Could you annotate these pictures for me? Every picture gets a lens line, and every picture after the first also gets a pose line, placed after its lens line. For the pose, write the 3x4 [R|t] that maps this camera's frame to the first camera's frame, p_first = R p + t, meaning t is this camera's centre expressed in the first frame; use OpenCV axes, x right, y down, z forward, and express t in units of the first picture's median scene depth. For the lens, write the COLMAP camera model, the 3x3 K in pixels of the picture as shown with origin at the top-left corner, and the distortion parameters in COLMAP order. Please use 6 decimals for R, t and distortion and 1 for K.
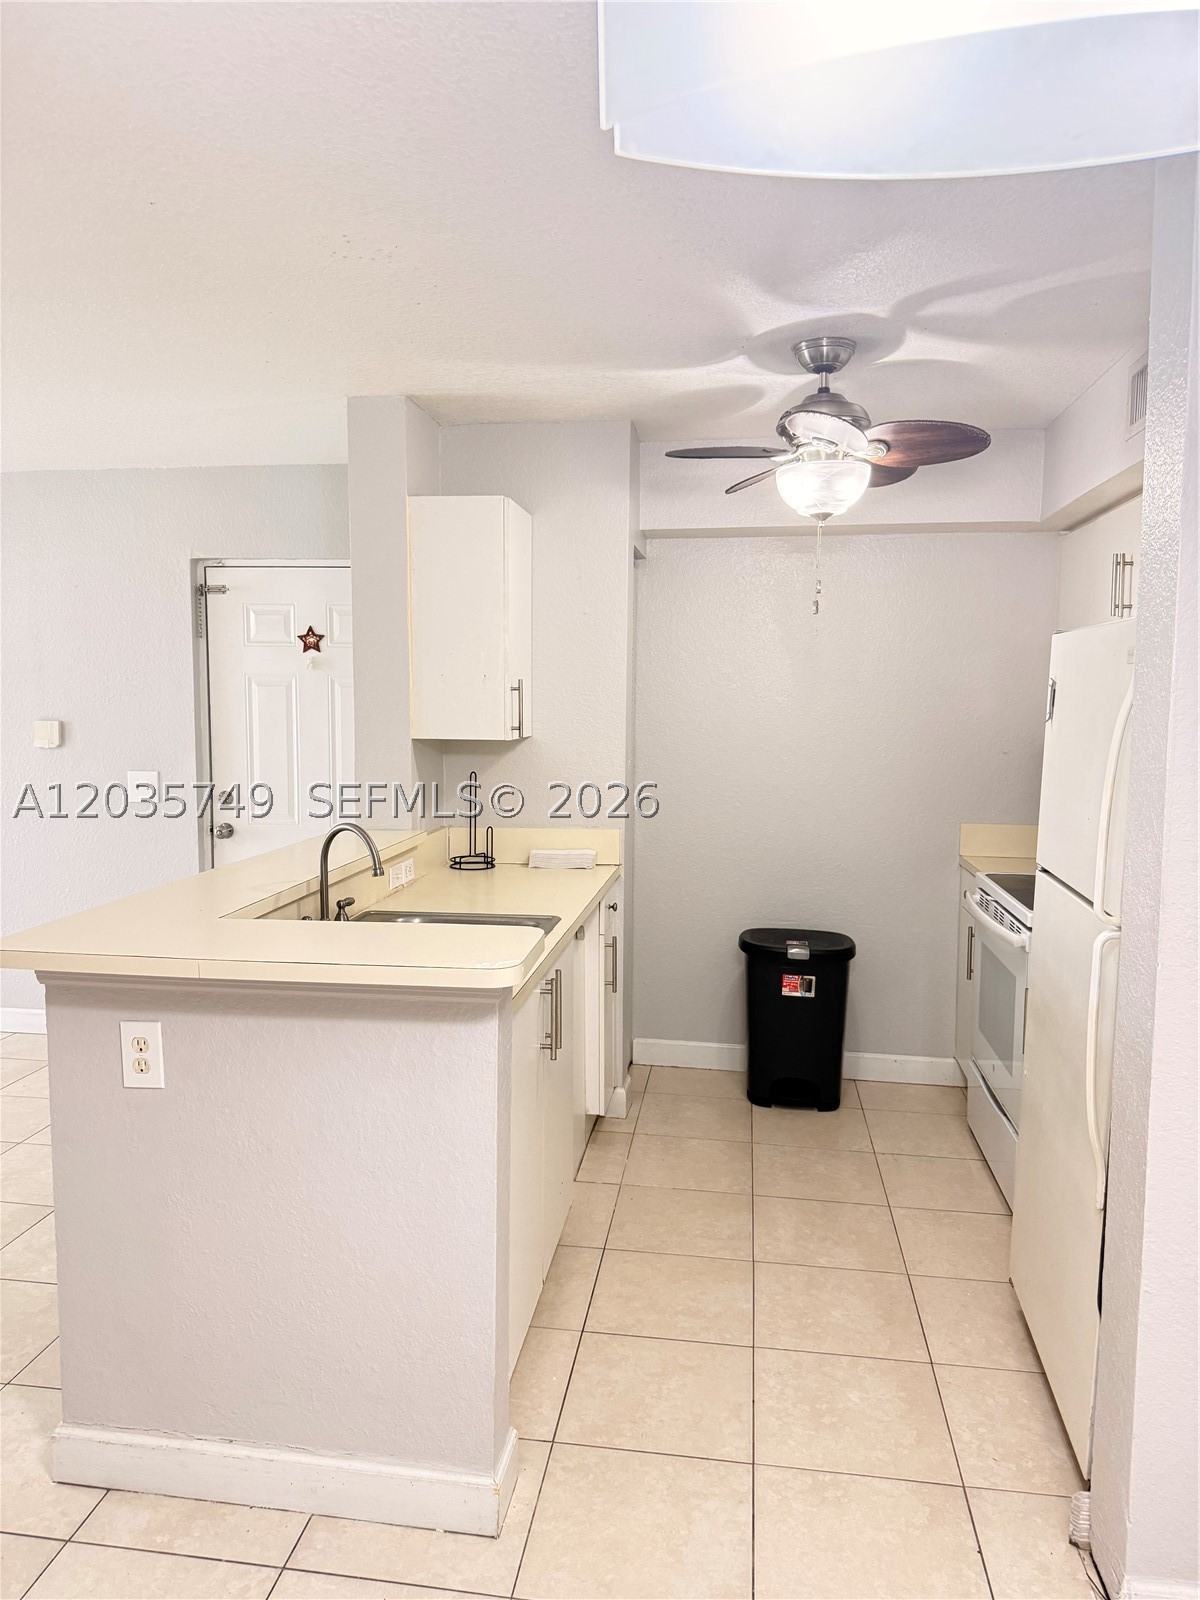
lens RADIAL K [[1034.6, 0, 395.8], [0, 1034.6, 776.4], [0, 0, 1]] dist [0.073532, -0.073899]
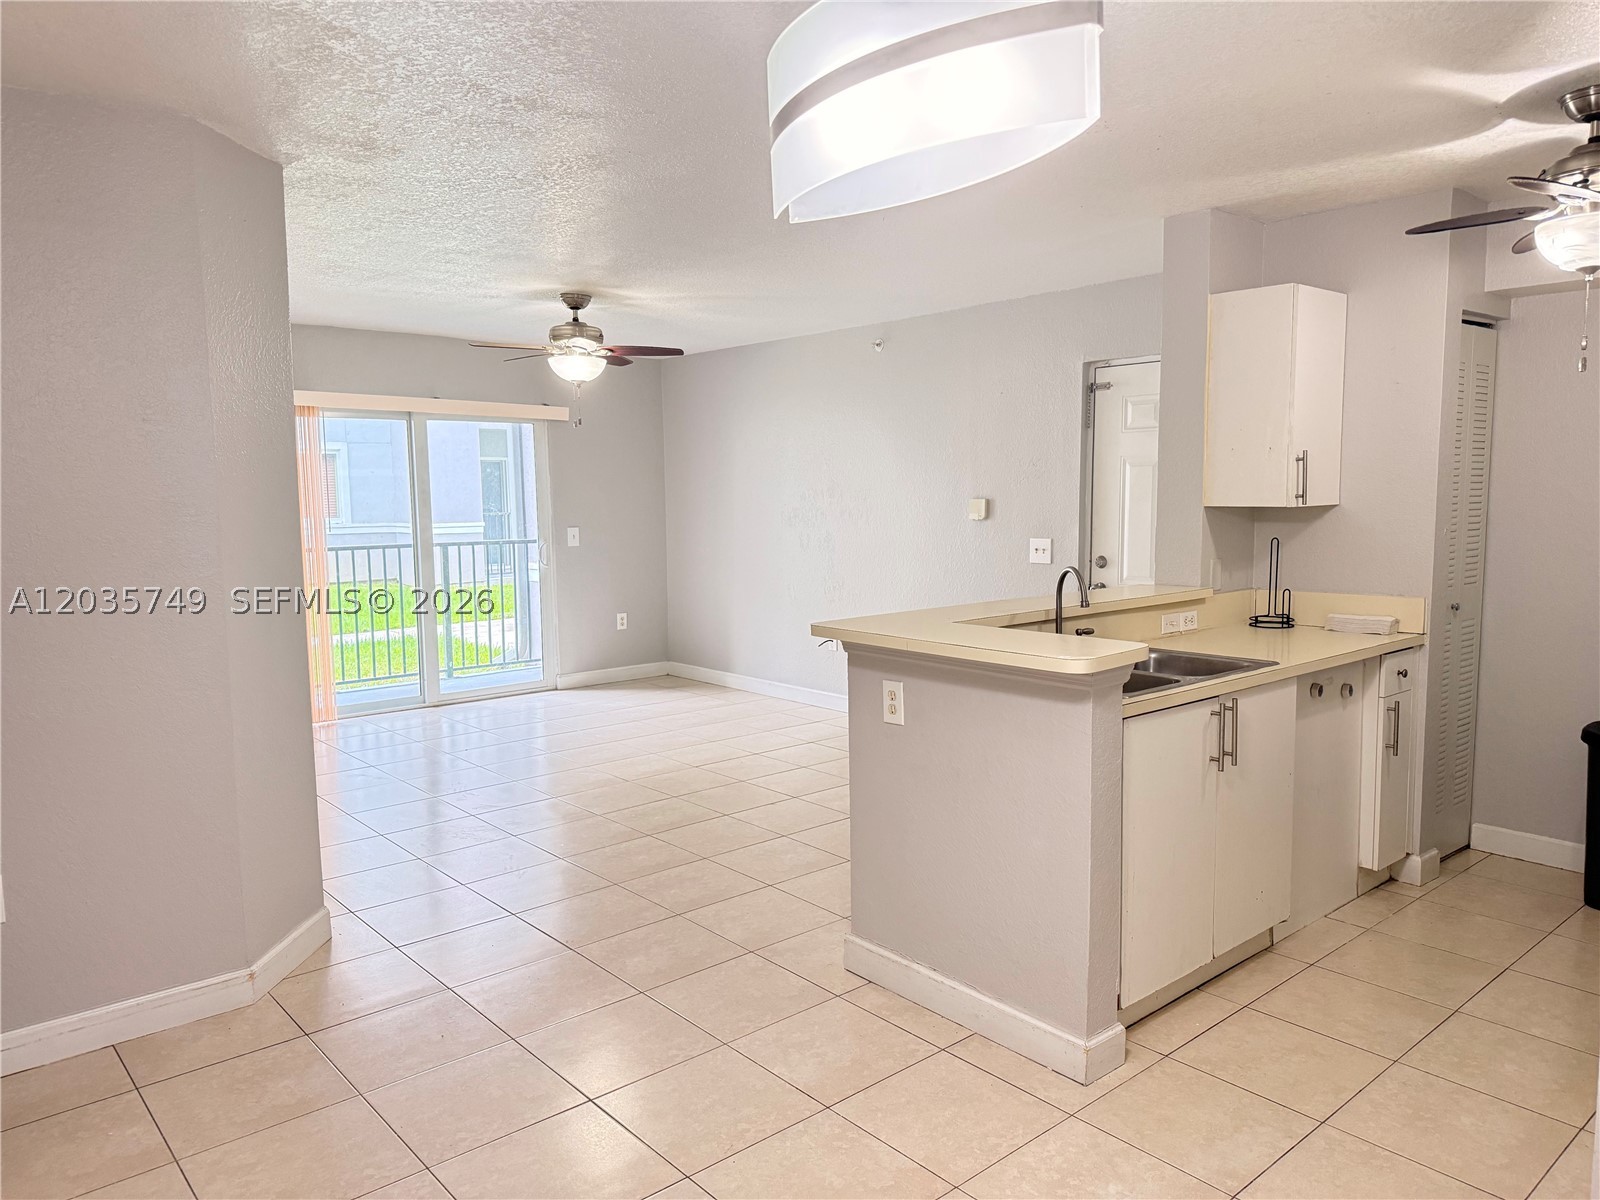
lens RADIAL K [[1123.1, 0, 800.0], [0, 1123.1, 600.0], [0, 0, 1]] dist [-0.001273, -0.002324]
pose [[0.750085, 0.051739, -0.659315, 0.509492], [-0.047835, 0.998568, 0.023941, 0.059487], [0.659609, 0.013581, 0.751486, -0.226467]]
